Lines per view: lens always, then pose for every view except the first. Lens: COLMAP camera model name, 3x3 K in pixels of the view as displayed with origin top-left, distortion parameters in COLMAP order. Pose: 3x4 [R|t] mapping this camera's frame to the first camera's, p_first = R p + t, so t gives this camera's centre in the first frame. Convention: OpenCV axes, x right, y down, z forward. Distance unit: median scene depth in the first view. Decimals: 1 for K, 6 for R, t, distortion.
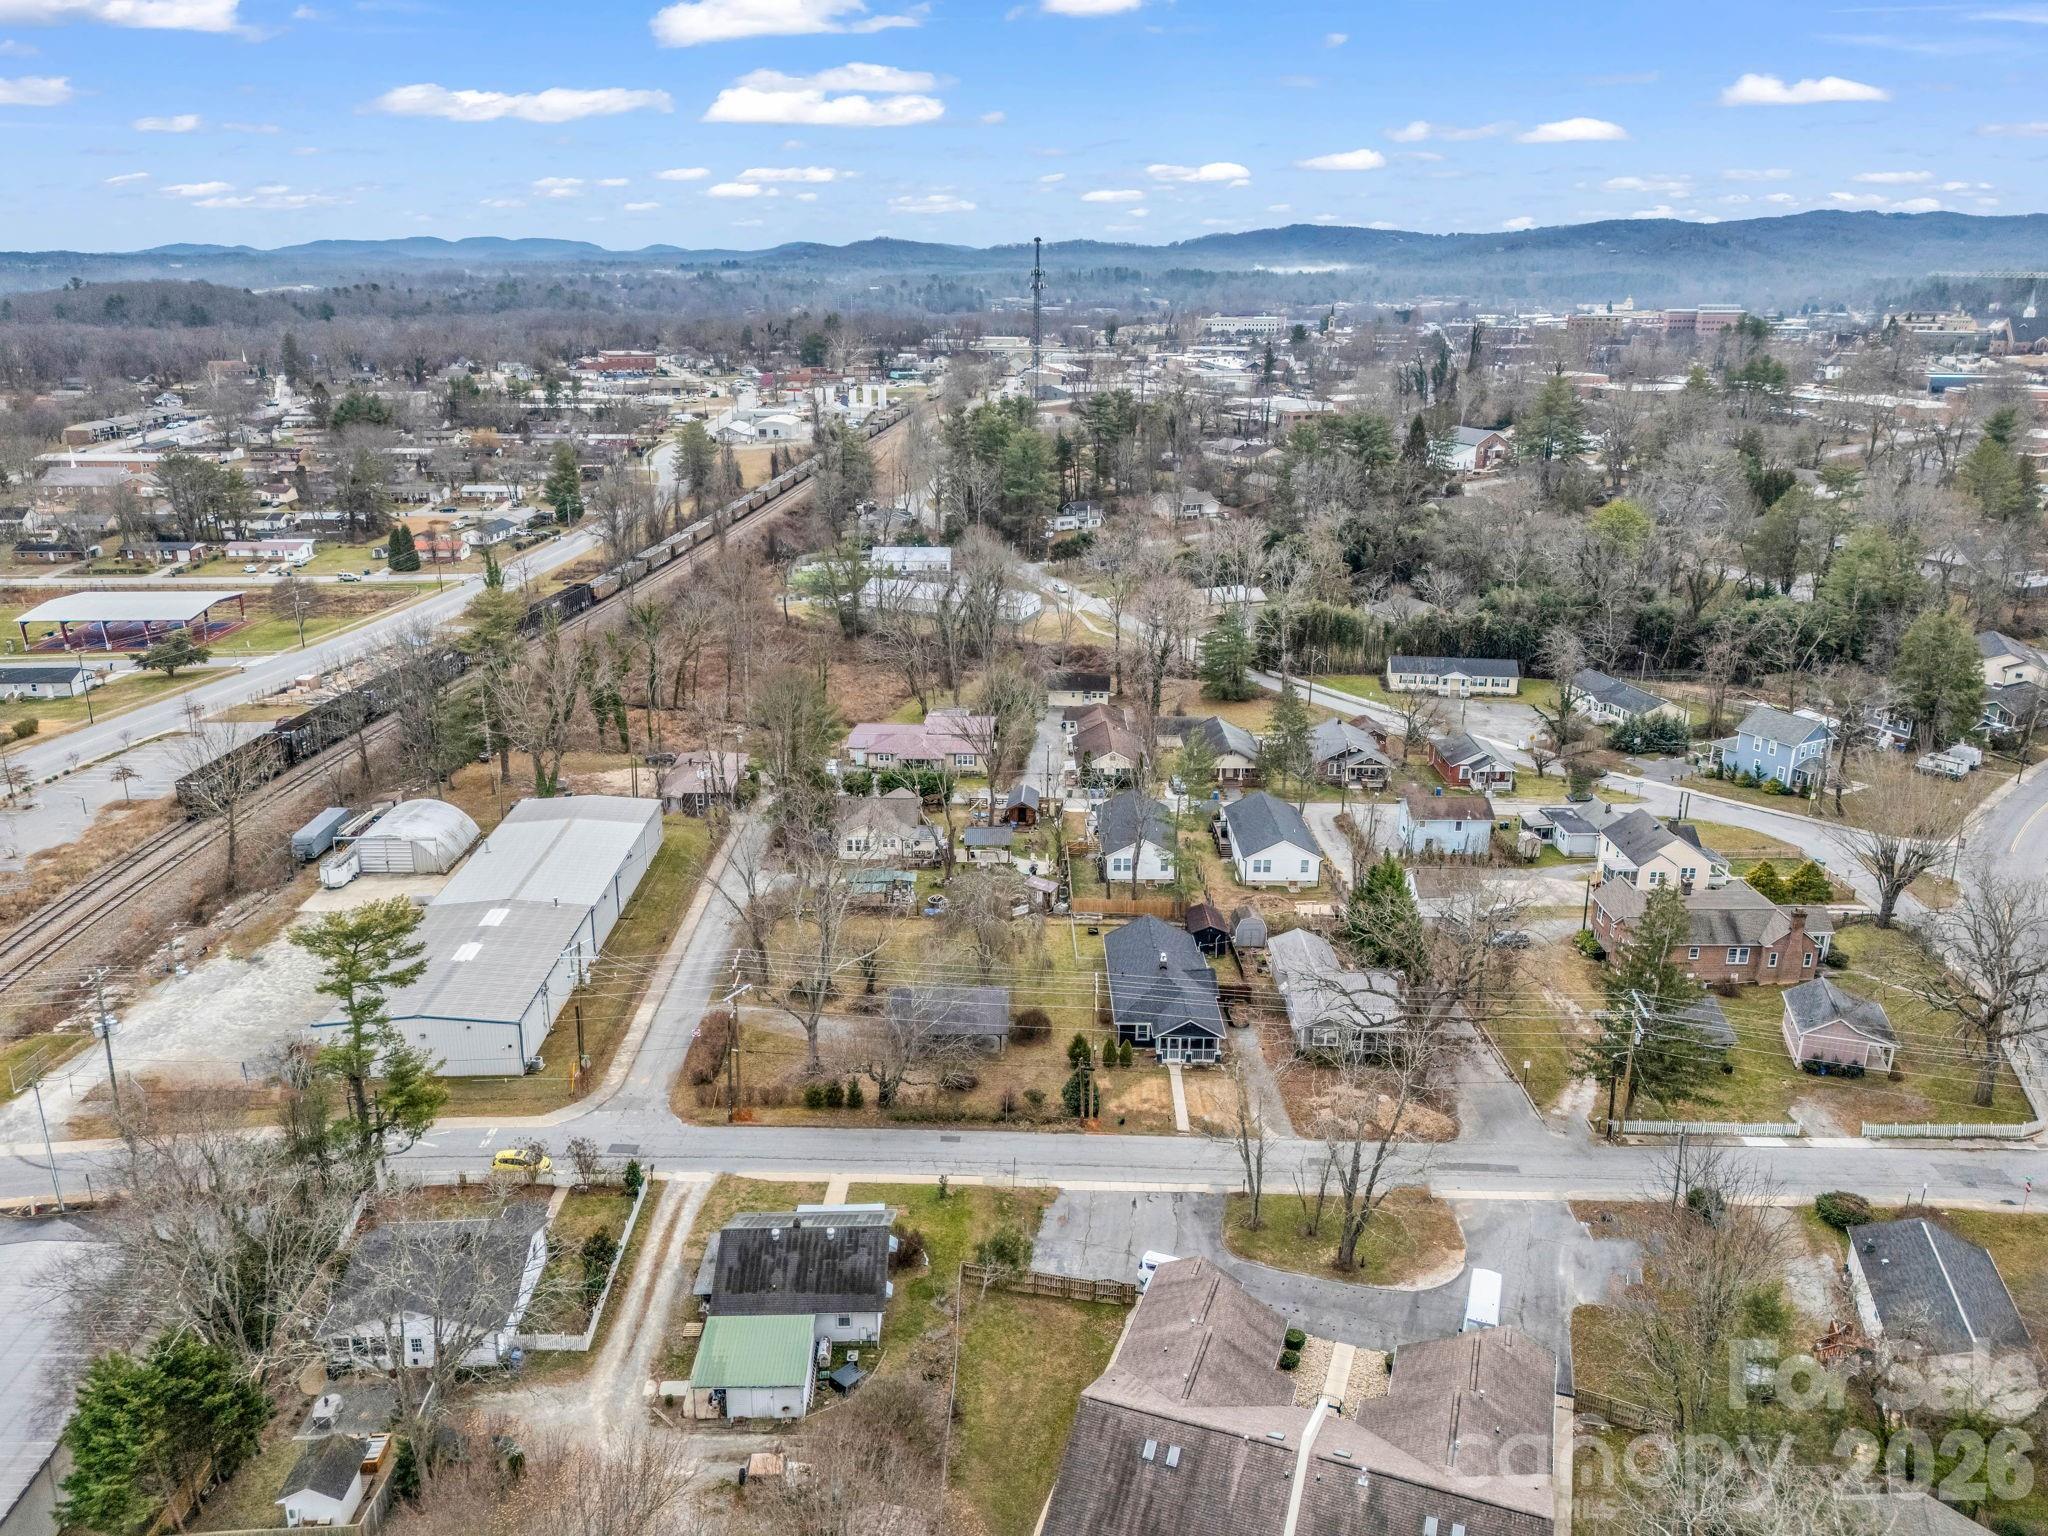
lens RADIAL K [[1493.7, 0, 1025.0], [0, 1493.7, 778.2], [0, 0, 1]] dist [0.092626, -0.100693]
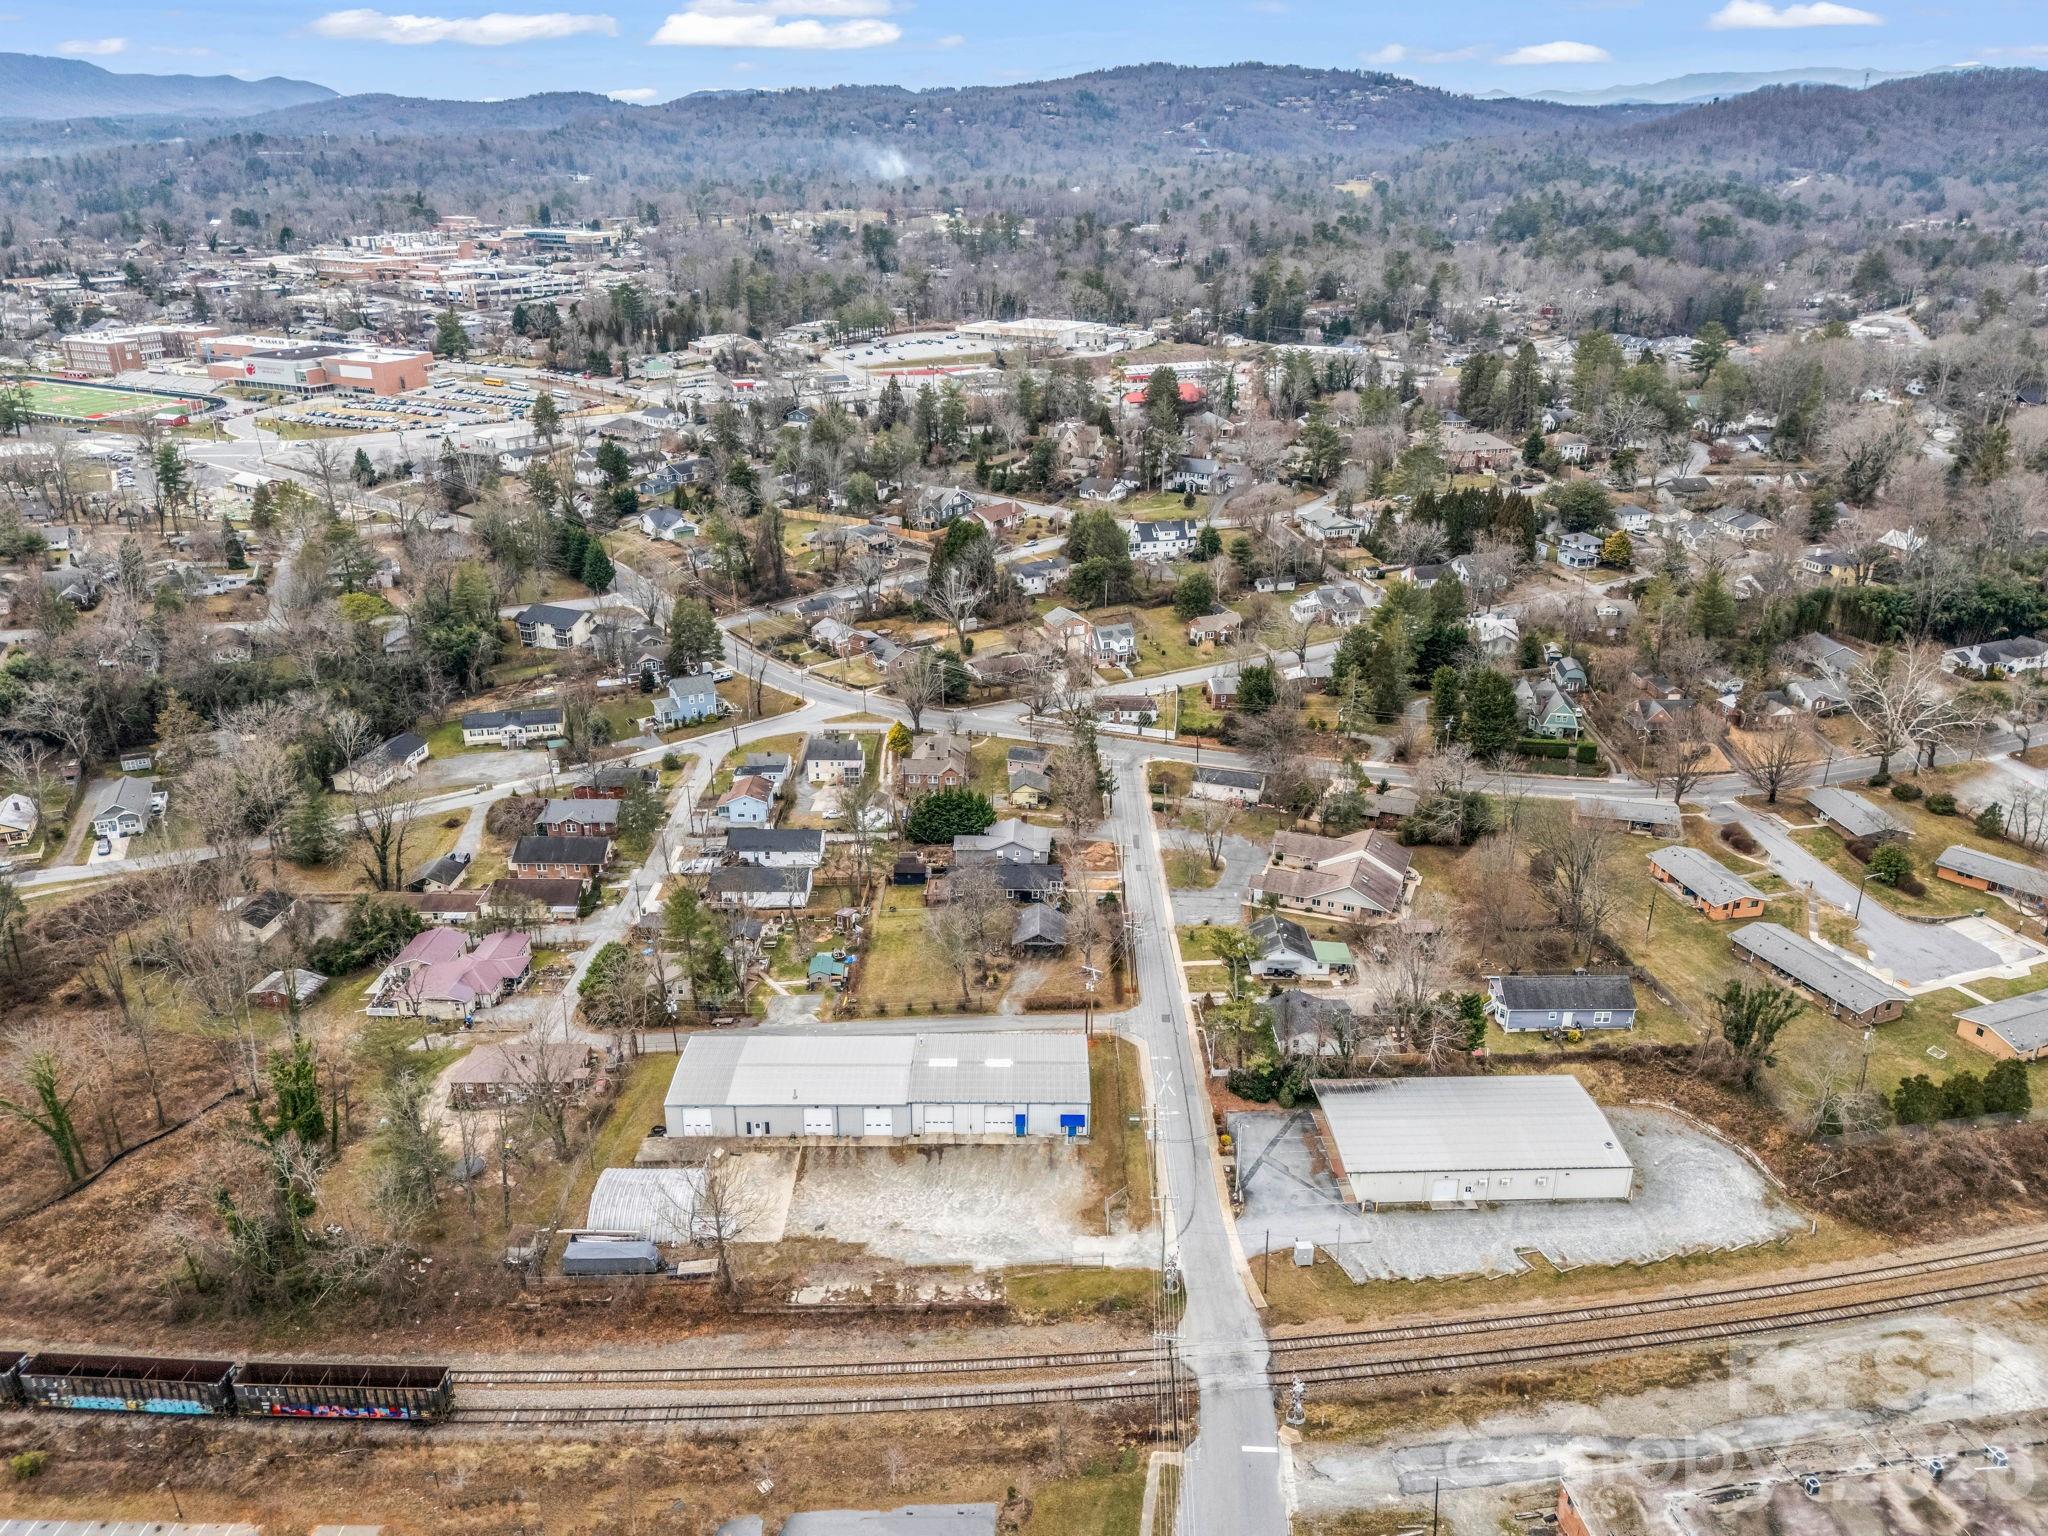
lens RADIAL K [[1493.7, 0, 1025.0], [0, 1493.7, 778.2], [0, 0, 1]] dist [0.092626, -0.100693]
pose [[0.026714, -0.395913, 0.917899, -0.805327], [0.321521, 0.872839, 0.367120, -0.332796], [-0.946526, 0.285316, 0.150611, 0.331492]]
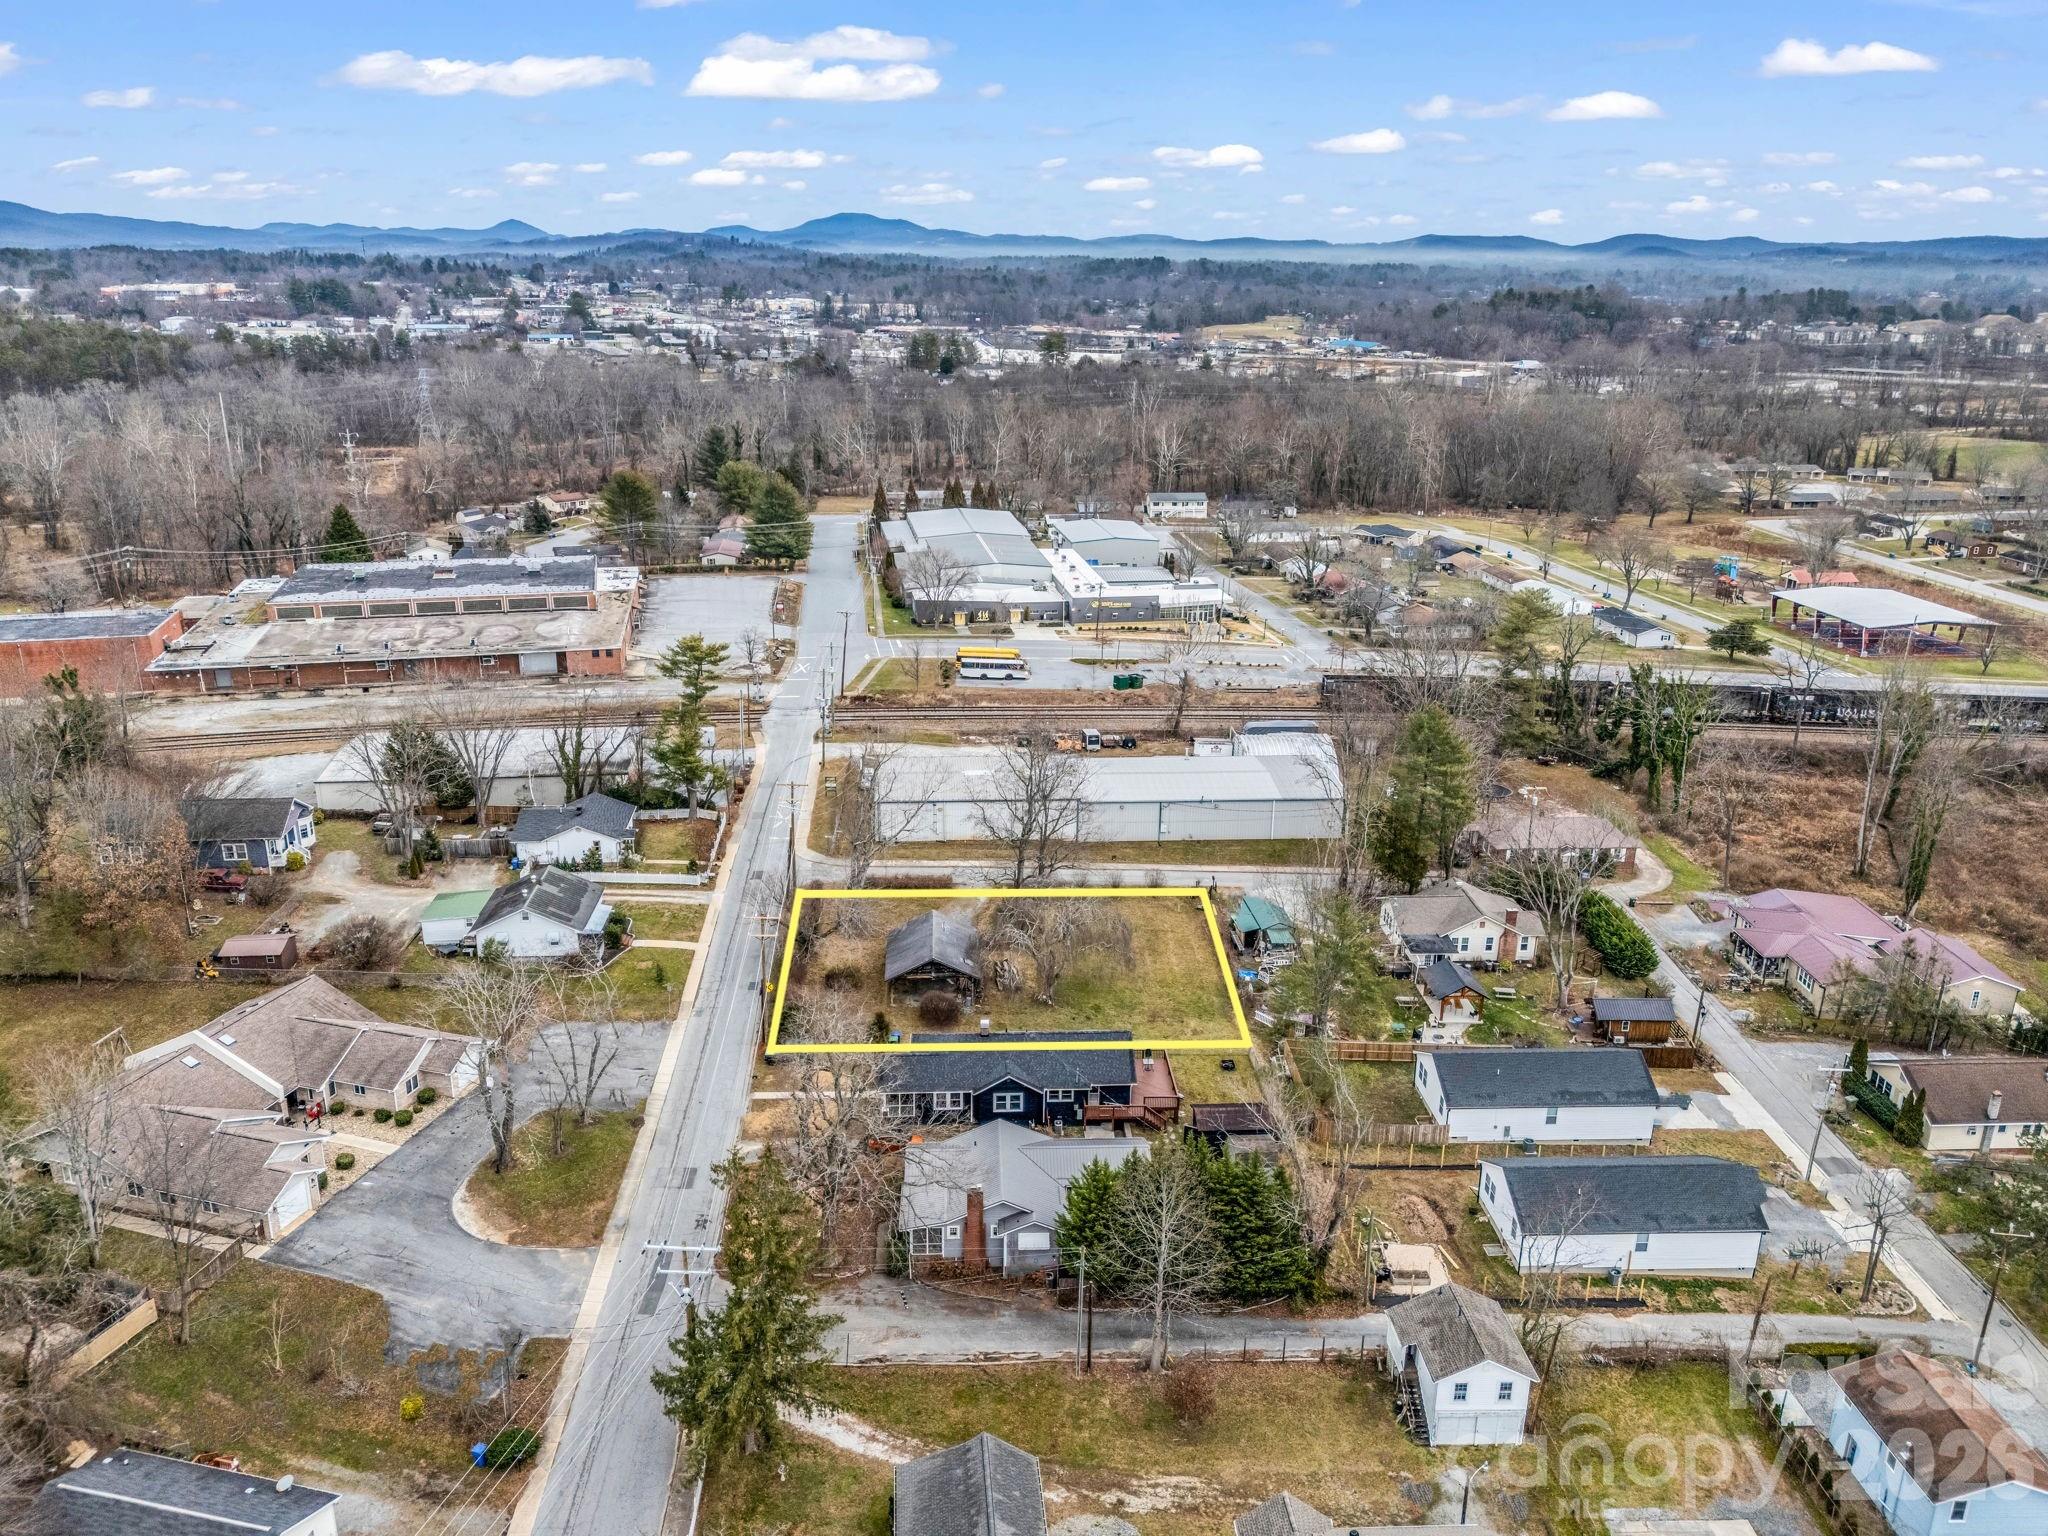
lens RADIAL K [[1490.2, 0, 1019.7], [0, 1490.2, 807.8], [0, 0, 1]] dist [0.069320, -0.056312]
pose [[0.042486, 0.344875, -0.937687, 0.438310], [-0.332080, 0.890049, 0.312308, -0.139639], [0.942294, 0.298118, 0.152341, 0.417770]]
